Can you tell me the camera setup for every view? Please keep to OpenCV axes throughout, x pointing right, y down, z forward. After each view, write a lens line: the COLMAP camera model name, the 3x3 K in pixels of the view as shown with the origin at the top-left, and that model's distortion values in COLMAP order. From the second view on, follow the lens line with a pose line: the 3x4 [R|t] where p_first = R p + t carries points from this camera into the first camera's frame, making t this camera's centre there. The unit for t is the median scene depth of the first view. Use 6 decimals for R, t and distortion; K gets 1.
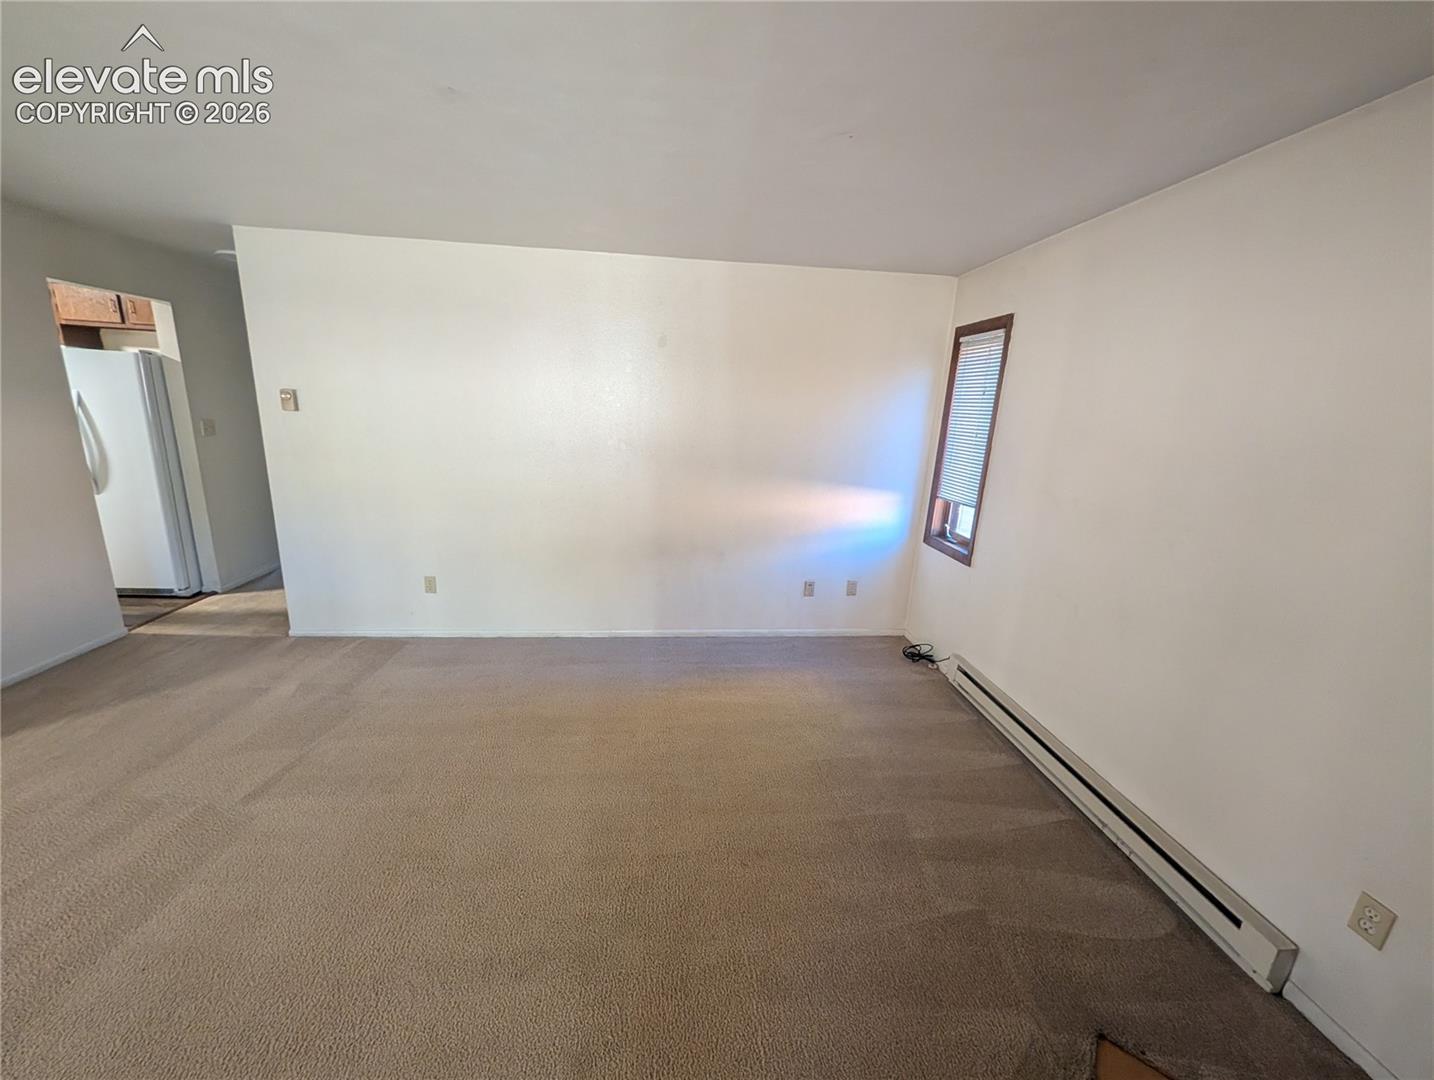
lens RADIAL K [[549.5, 0, 713.7], [0, 549.5, 543.3], [0, 0, 1]] dist [0.000027, -0.000117]
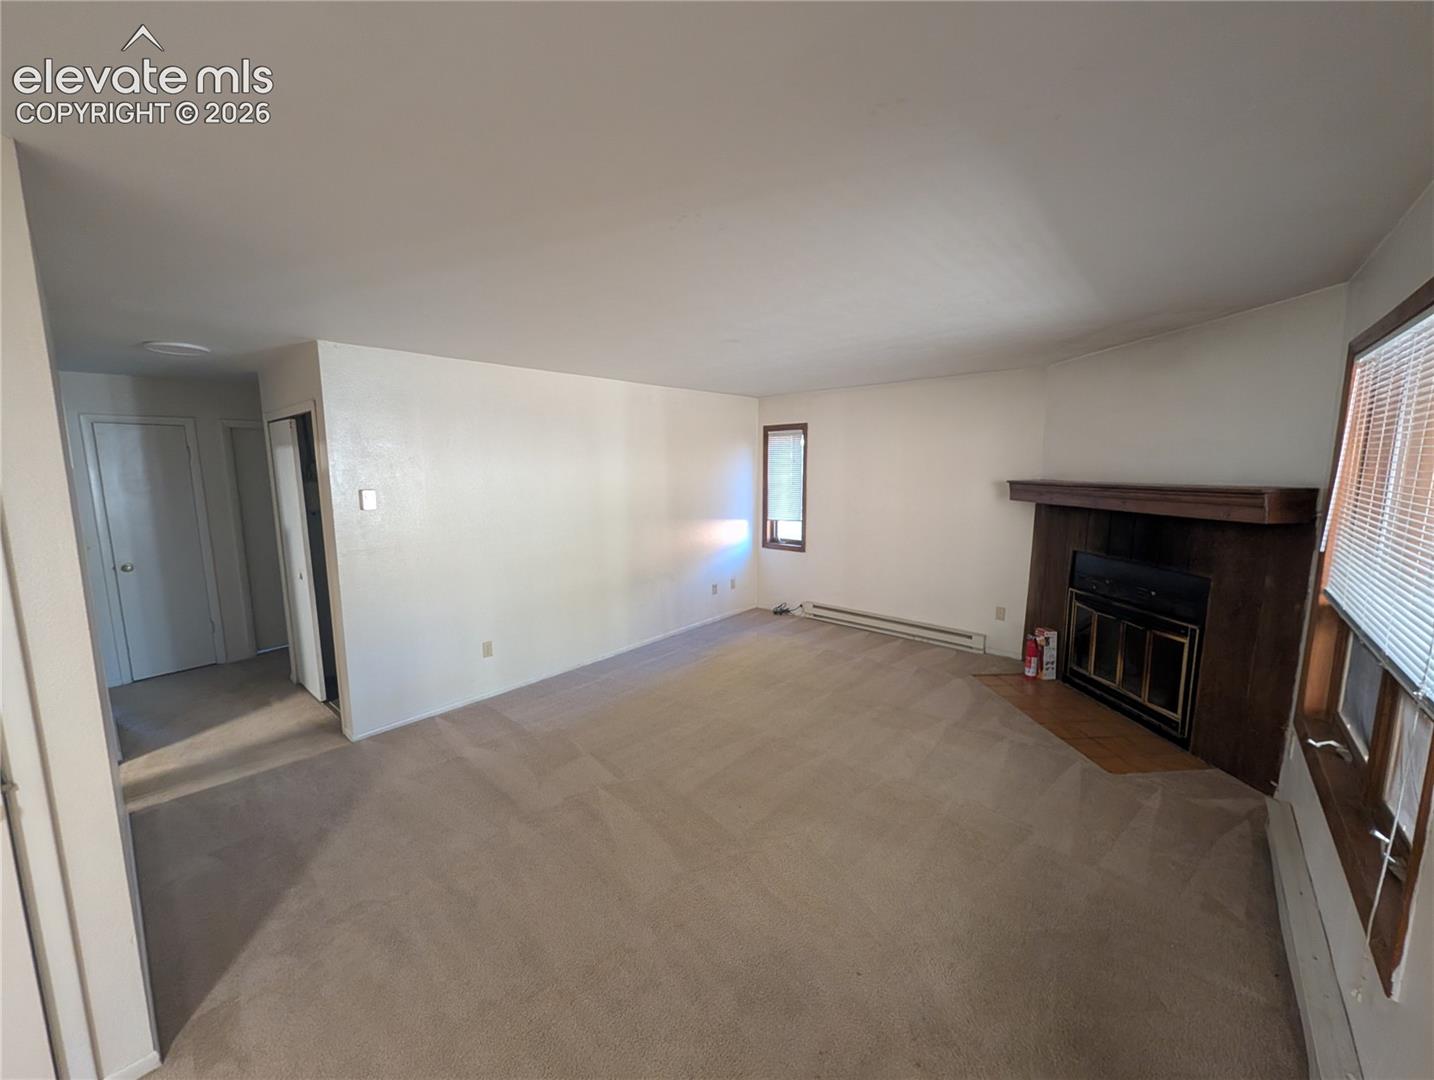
lens RADIAL K [[549.5, 0, 713.7], [0, 549.5, 543.3], [0, 0, 1]] dist [0.000027, -0.000117]
pose [[0.730124, -0.148338, 0.667020, -0.924566], [0.211465, 0.977283, -0.014134, -0.024112], [-0.649771, 0.151371, 0.744906, -0.178205]]
